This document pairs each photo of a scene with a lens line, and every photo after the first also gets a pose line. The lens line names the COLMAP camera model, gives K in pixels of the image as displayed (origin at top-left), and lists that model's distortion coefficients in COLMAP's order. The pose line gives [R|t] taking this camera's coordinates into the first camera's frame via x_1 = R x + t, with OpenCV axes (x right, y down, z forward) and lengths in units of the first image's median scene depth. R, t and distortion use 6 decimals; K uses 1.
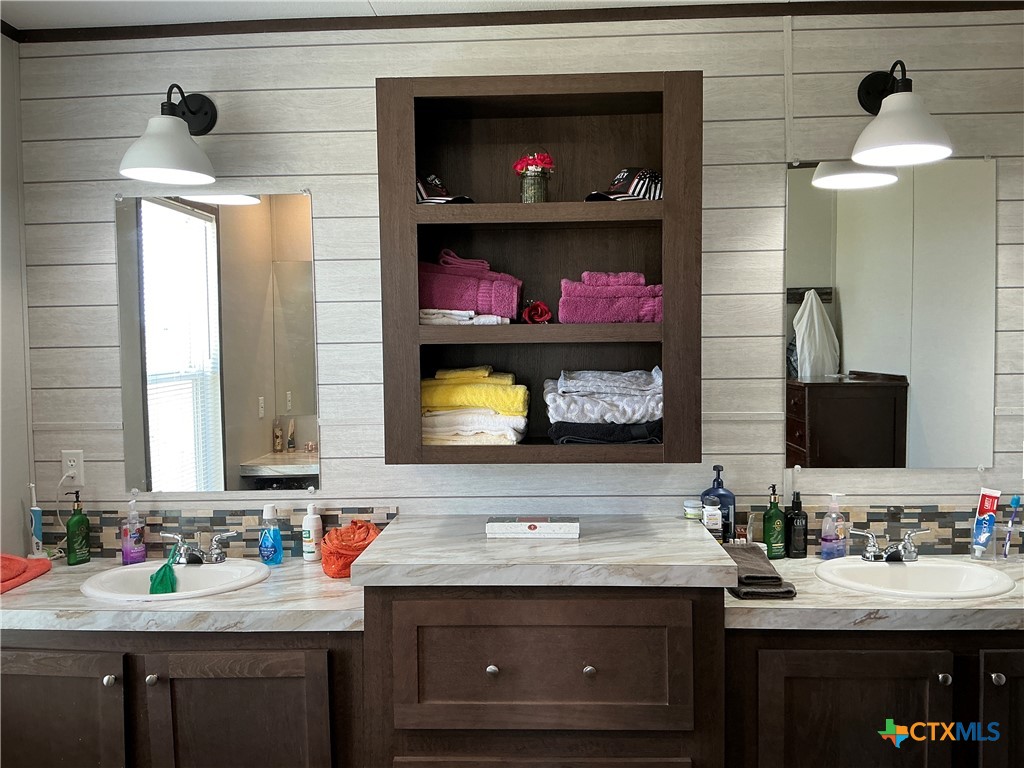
lens RADIAL K [[858.3, 0, 520.0], [0, 858.3, 391.9], [0, 0, 1]] dist [0.101860, -0.191315]
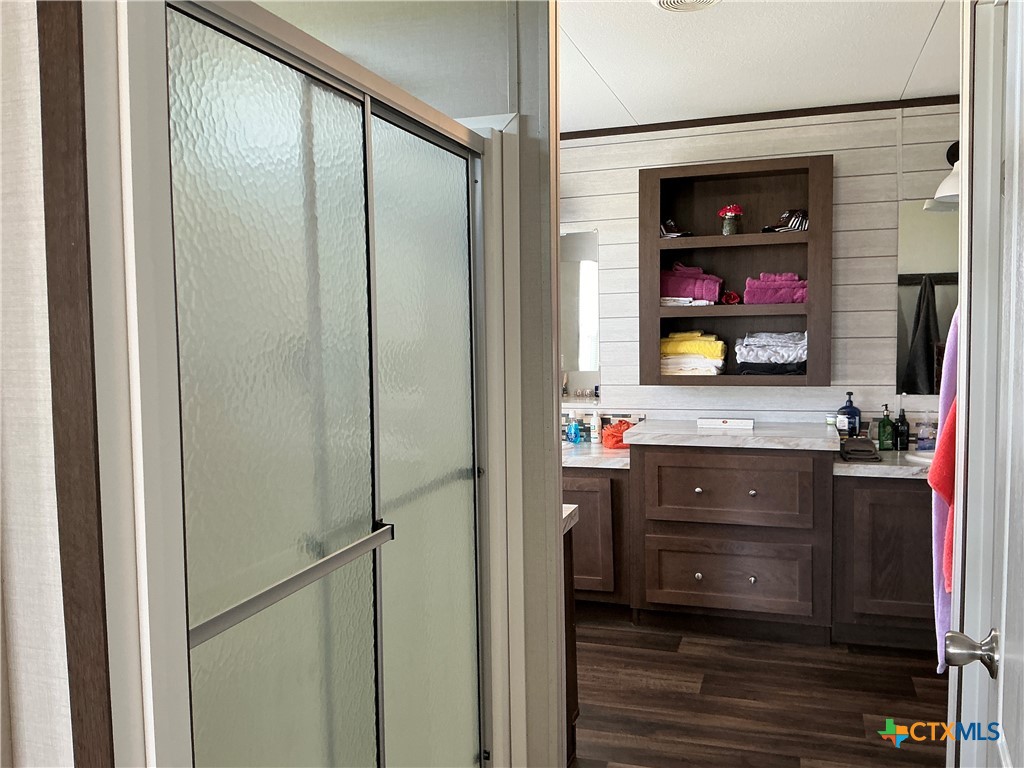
lens RADIAL K [[858.3, 0, 504.2], [0, 858.3, 385.7], [0, 0, 1]] dist [0.101860, -0.191315]
pose [[0.959346, 0.014175, -0.281876, 0.074857], [-0.009659, 0.999802, 0.017407, 0.056050], [0.282067, -0.013977, 0.959293, -0.776460]]
